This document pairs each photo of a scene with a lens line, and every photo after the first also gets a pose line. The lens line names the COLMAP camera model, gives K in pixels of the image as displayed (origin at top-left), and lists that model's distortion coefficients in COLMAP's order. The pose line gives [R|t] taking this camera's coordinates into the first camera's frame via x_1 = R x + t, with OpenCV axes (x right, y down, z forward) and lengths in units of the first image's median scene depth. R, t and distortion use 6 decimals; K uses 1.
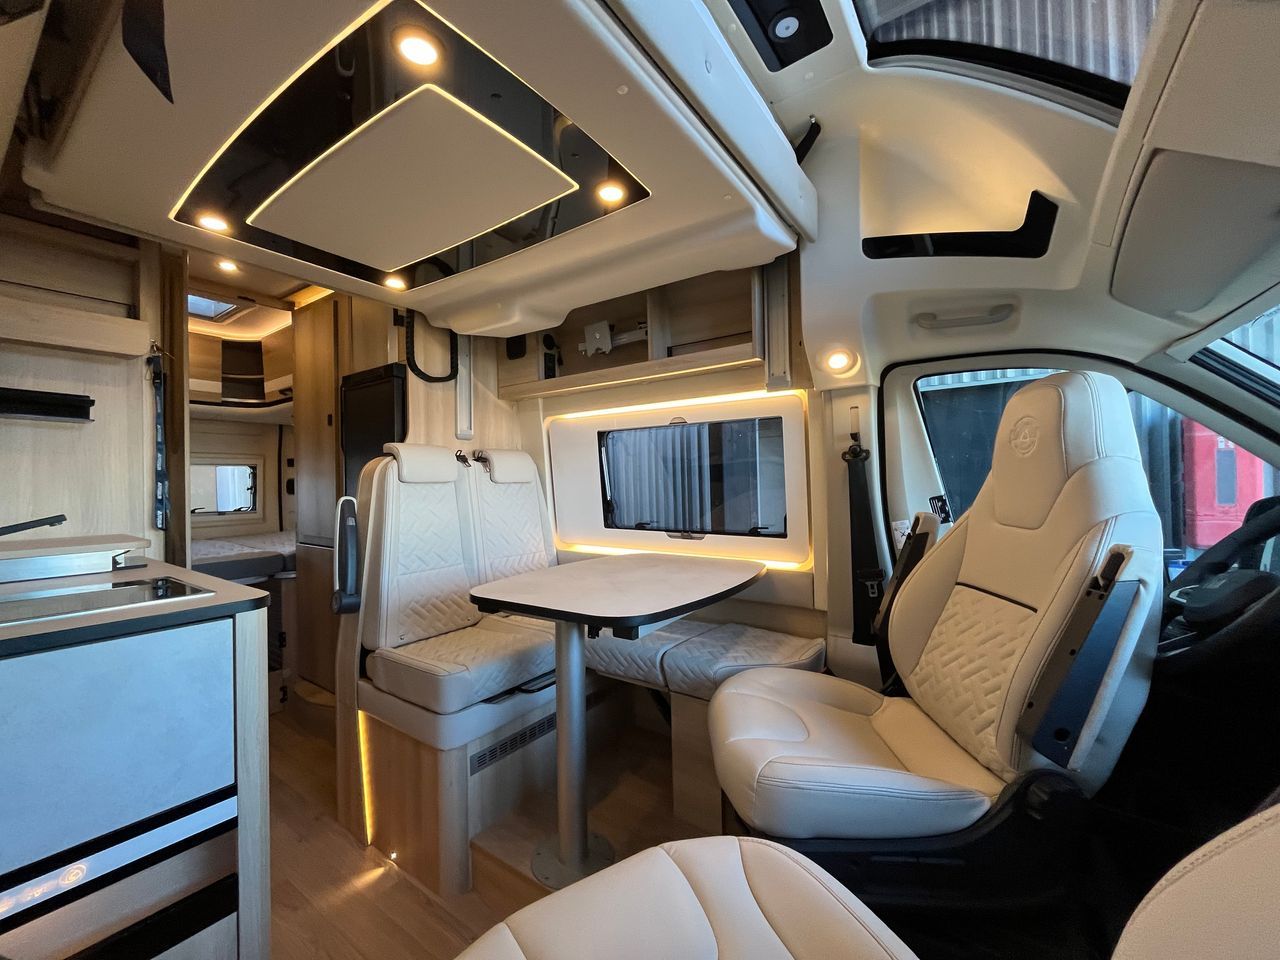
lens RADIAL K [[521.7, 0, 661.6], [0, 521.7, 481.0], [0, 0, 1]] dist [-0.000572, -0.000036]
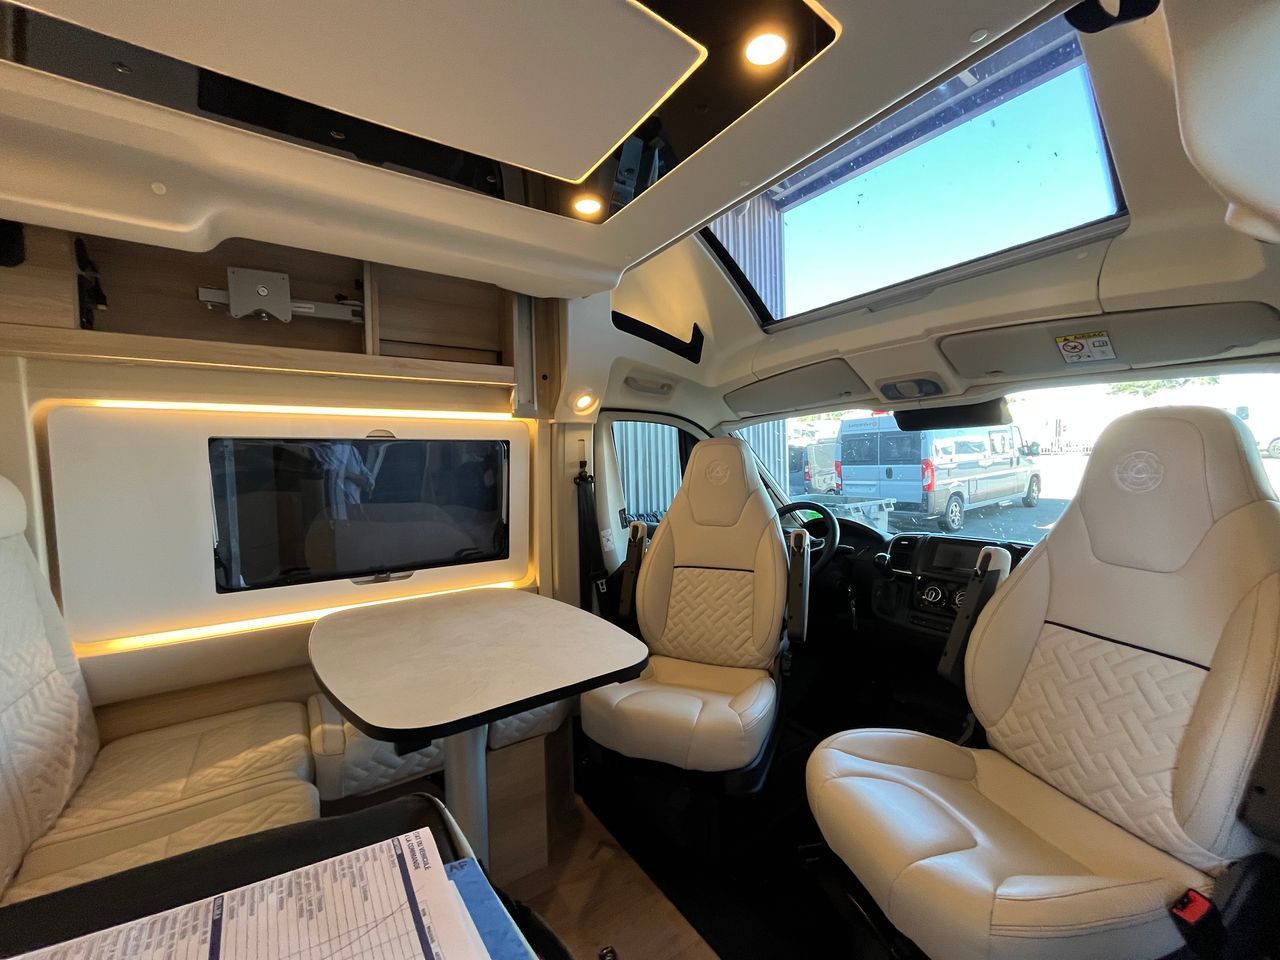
lens RADIAL K [[502.0, 0, 637.4], [0, 502.0, 477.9], [0, 0, 1]] dist [-0.000140, -0.000015]
pose [[0.365783, -0.020991, 0.930464, -0.633904], [0.013790, 0.999758, 0.017133, -0.068336], [-0.930598, 0.006564, 0.365984, 0.434676]]
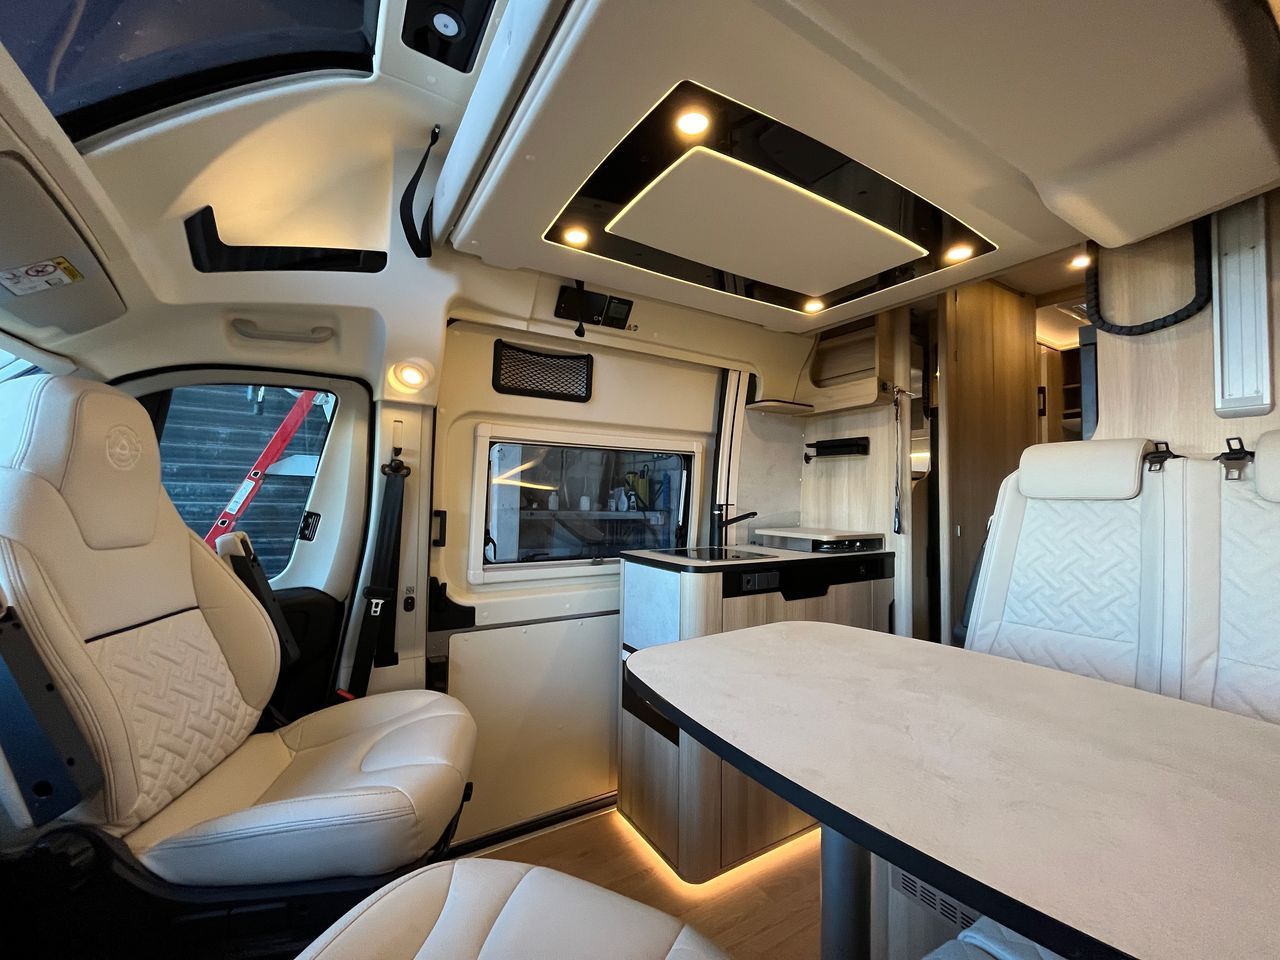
lens RADIAL K [[502.0, 0, 637.4], [0, 502.0, 477.9], [0, 0, 1]] dist [-0.000140, -0.000015]
pose [[-0.398855, -0.023515, -0.916713, 0.396577], [0.000755, 0.999662, -0.025971, -0.009908], [0.917014, -0.011050, -0.398702, 0.860042]]
